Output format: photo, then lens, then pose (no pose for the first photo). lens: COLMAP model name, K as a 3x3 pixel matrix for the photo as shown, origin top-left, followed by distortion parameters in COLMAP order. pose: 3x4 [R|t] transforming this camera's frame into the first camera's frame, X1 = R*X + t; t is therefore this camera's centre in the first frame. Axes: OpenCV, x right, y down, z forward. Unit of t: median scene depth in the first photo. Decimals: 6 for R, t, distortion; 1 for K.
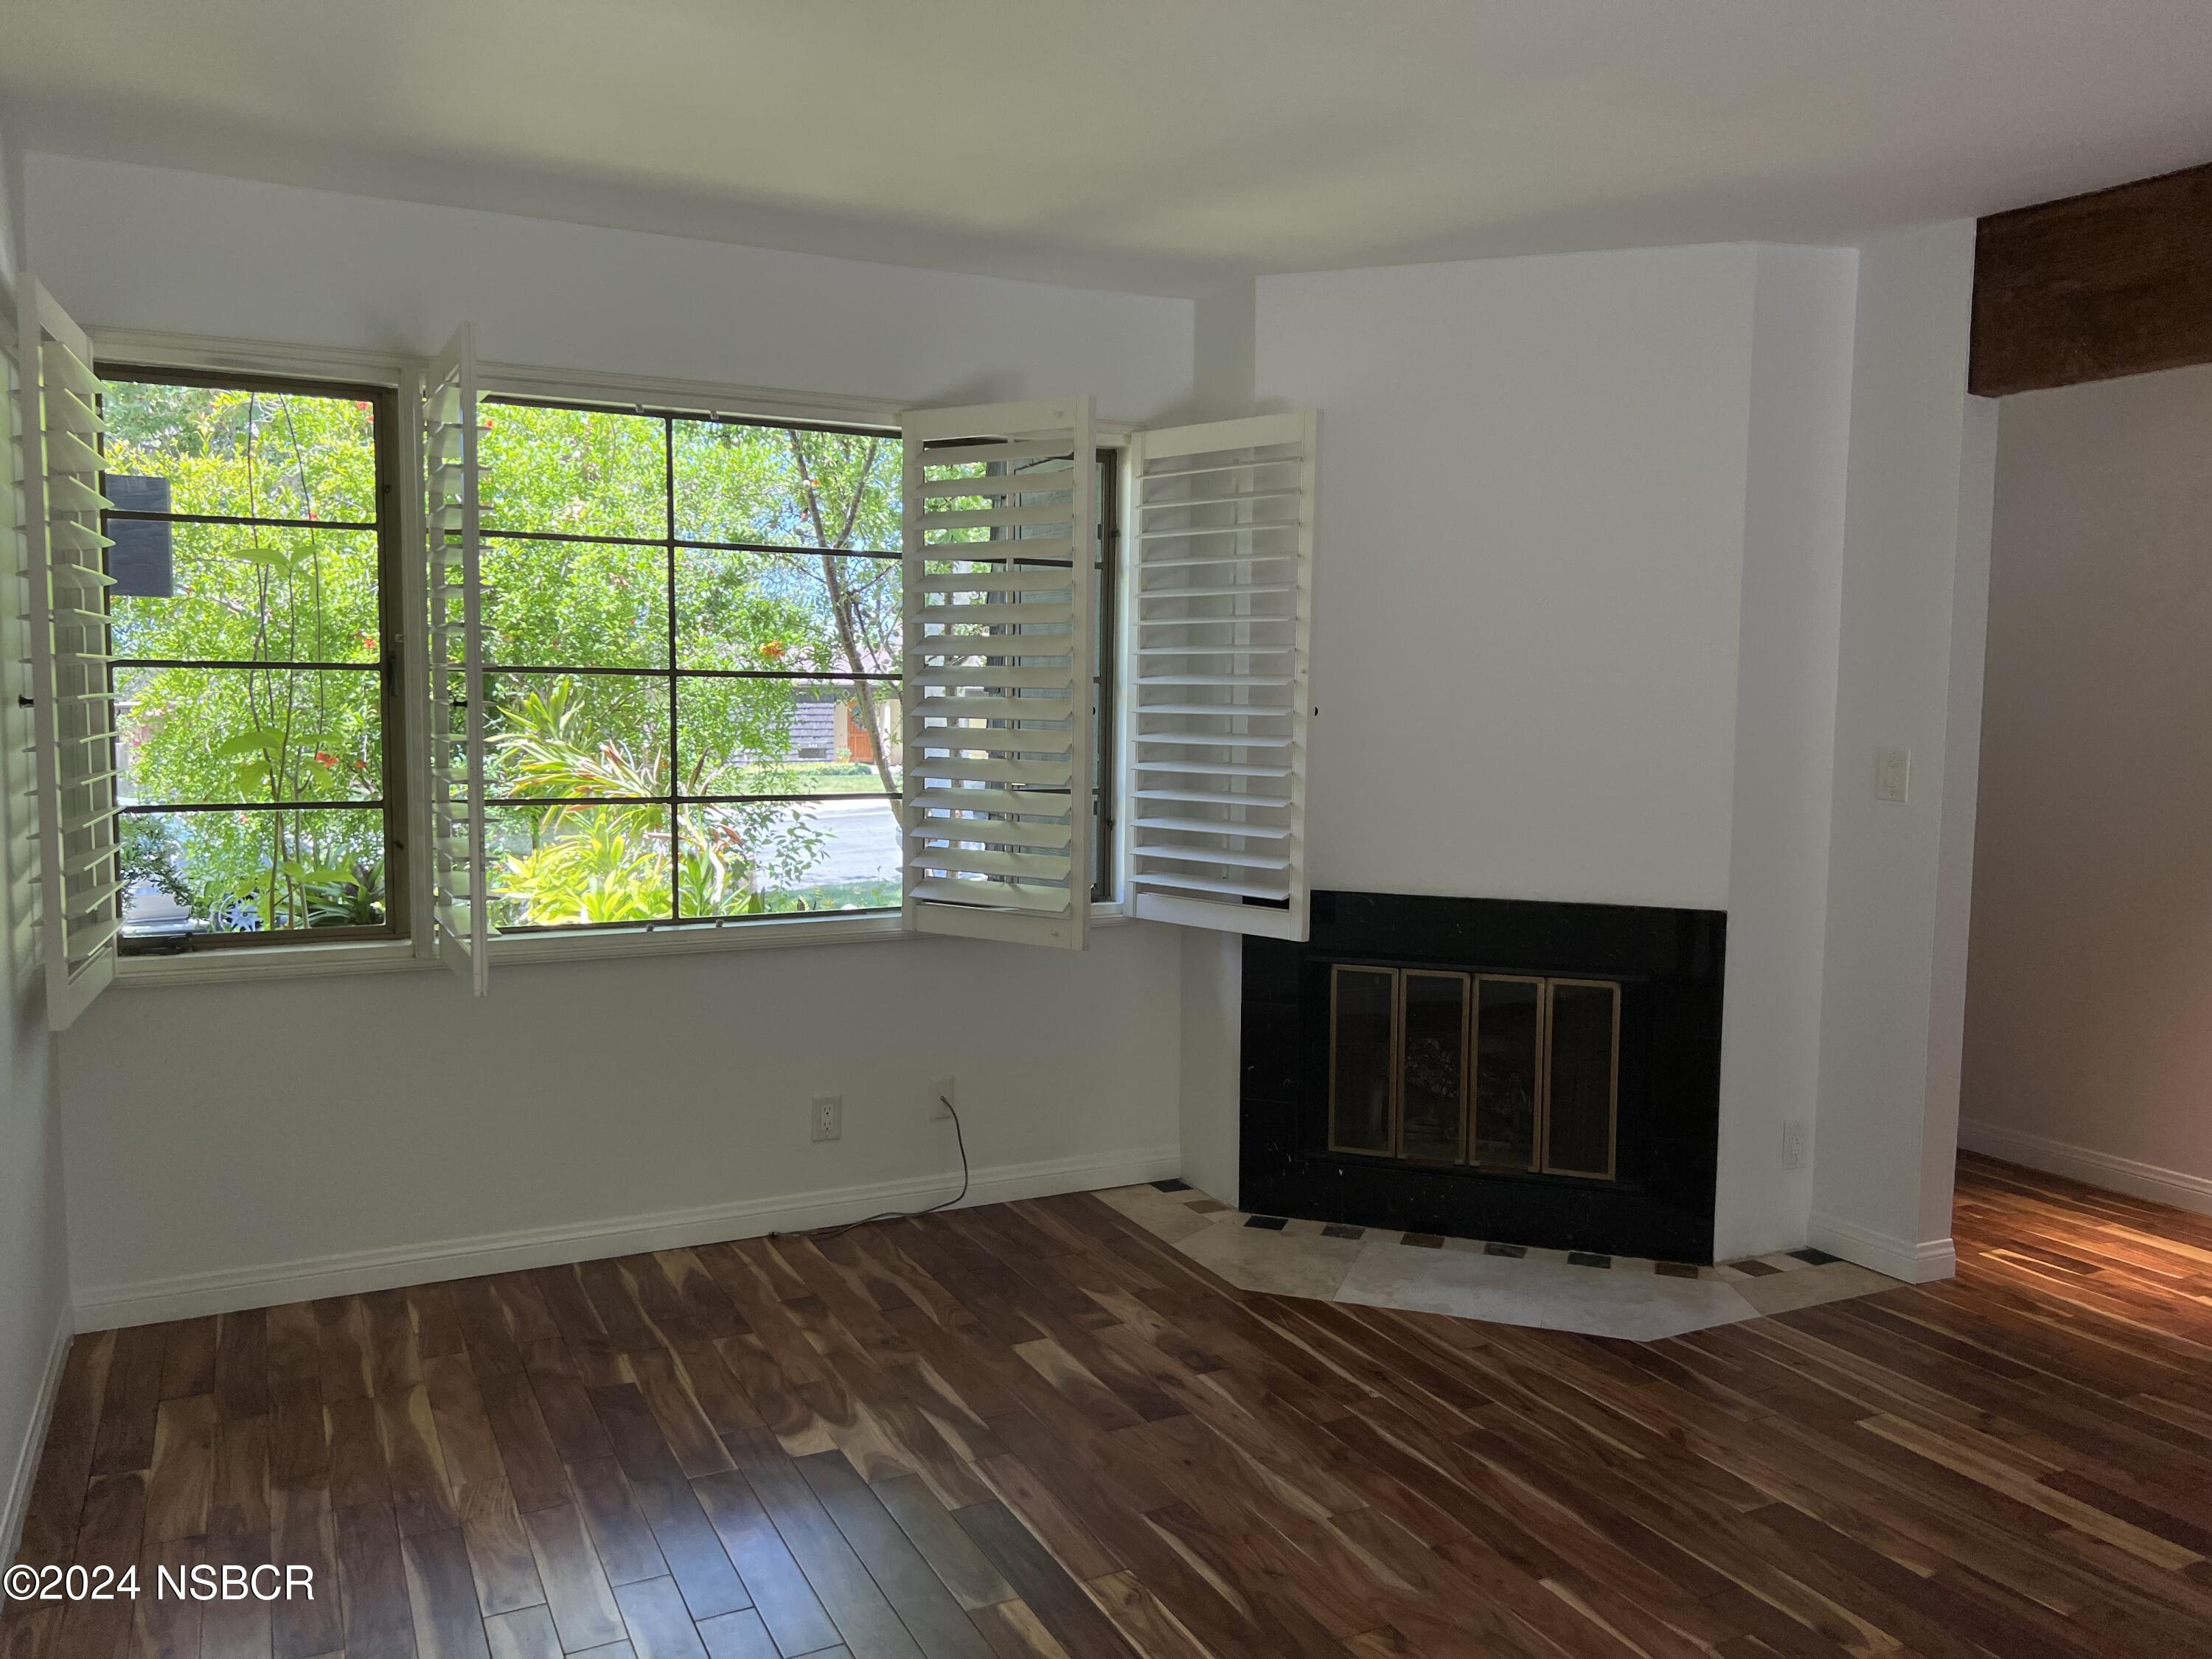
lens RADIAL K [[1672.3, 0, 1098.8], [0, 1672.3, 837.1], [0, 0, 1]] dist [0.040912, -0.027784]
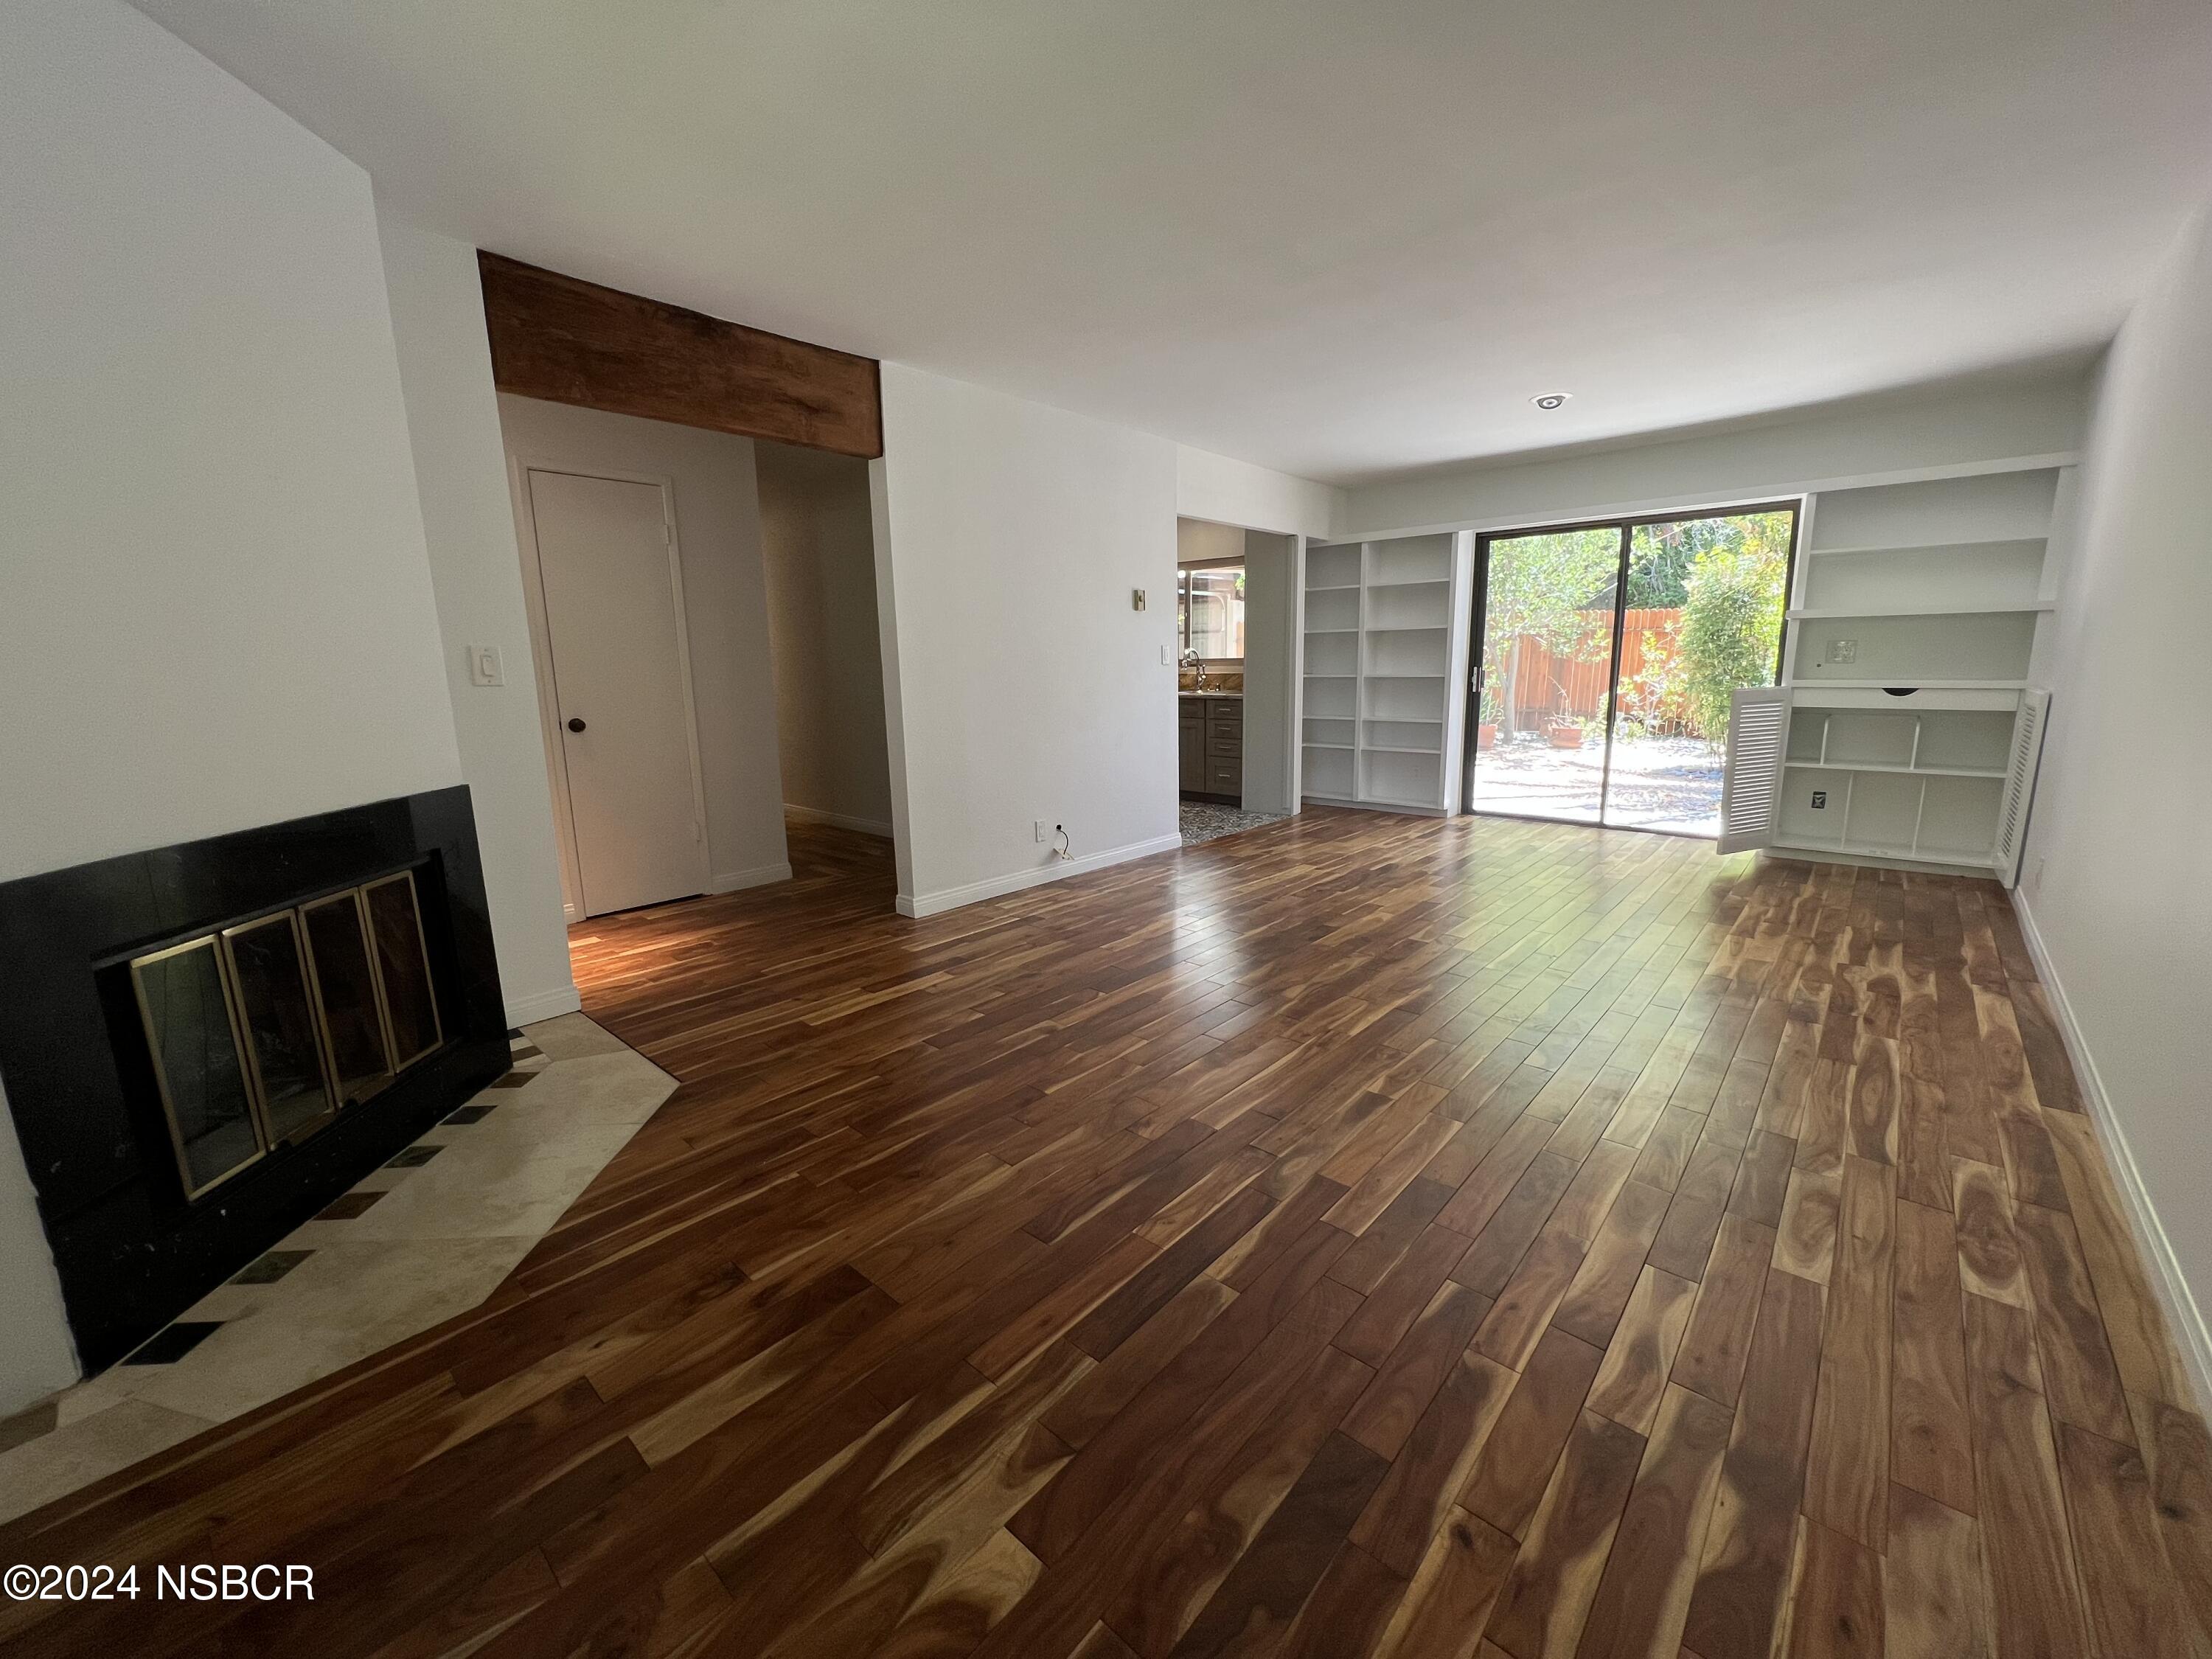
lens RADIAL K [[888.1, 0, 1109.4], [0, 888.1, 817.1], [0, 0, 1]] dist [0.000635, 0.001182]
pose [[-0.371299, -0.169372, 0.912935, -0.427252], [0.094125, 0.971291, 0.218480, -0.032007], [-0.923730, 0.167051, -0.344697, 0.908853]]
